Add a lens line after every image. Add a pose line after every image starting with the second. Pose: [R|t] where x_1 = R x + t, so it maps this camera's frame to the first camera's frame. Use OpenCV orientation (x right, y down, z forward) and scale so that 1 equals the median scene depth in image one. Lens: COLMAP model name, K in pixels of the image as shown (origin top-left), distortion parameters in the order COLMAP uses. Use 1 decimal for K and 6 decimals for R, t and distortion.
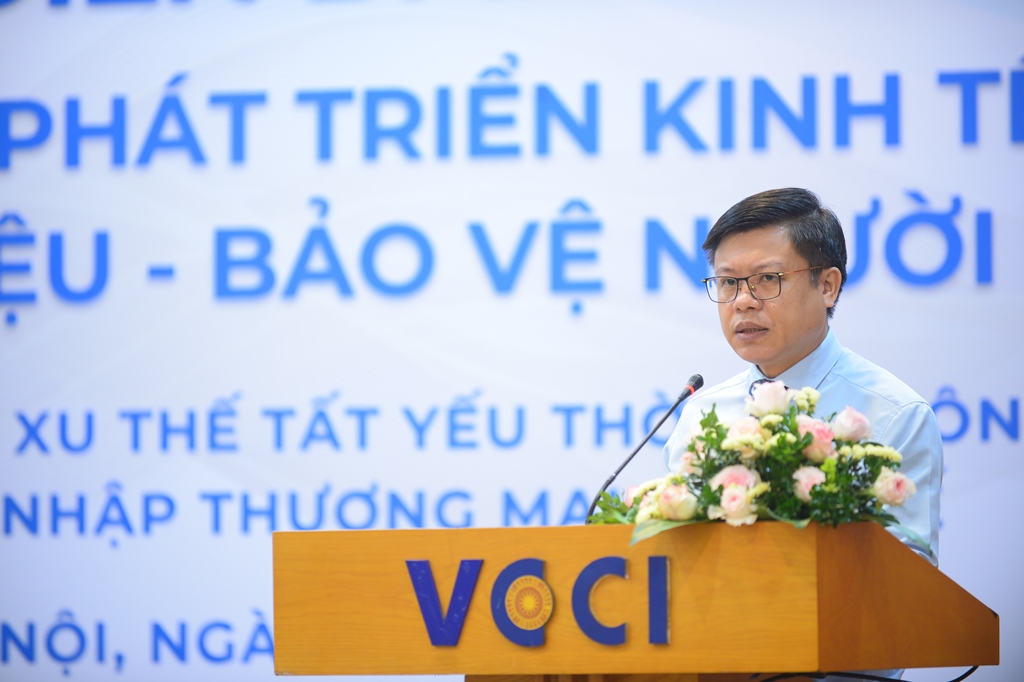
lens RADIAL K [[5808.1, 0, 511.6], [0, 5808.1, 341.0], [0, 0, 1]] dist [-0.312141, 0.000000]
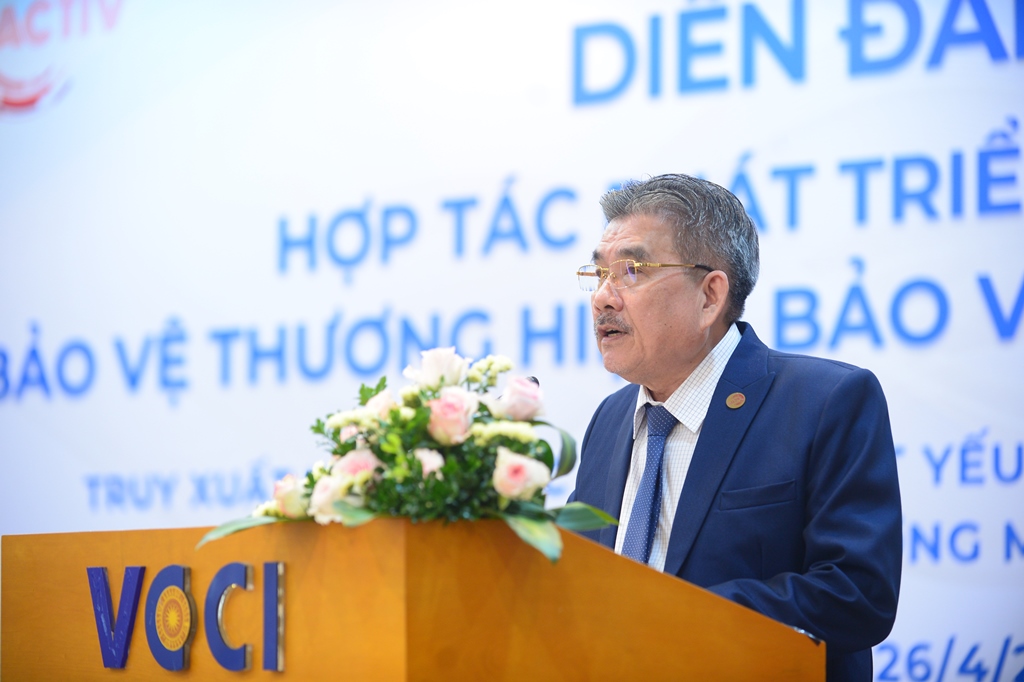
lens RADIAL K [[3439.5, 0, 512.1], [0, 3439.5, 340.4], [0, 0, 1]] dist [-0.306428, 0.000000]
pose [[0.919197, -0.021150, -0.393231, 0.163134], [0.005593, 0.999157, -0.040666, 0.017195], [0.393759, 0.035180, 0.918540, 0.381768]]
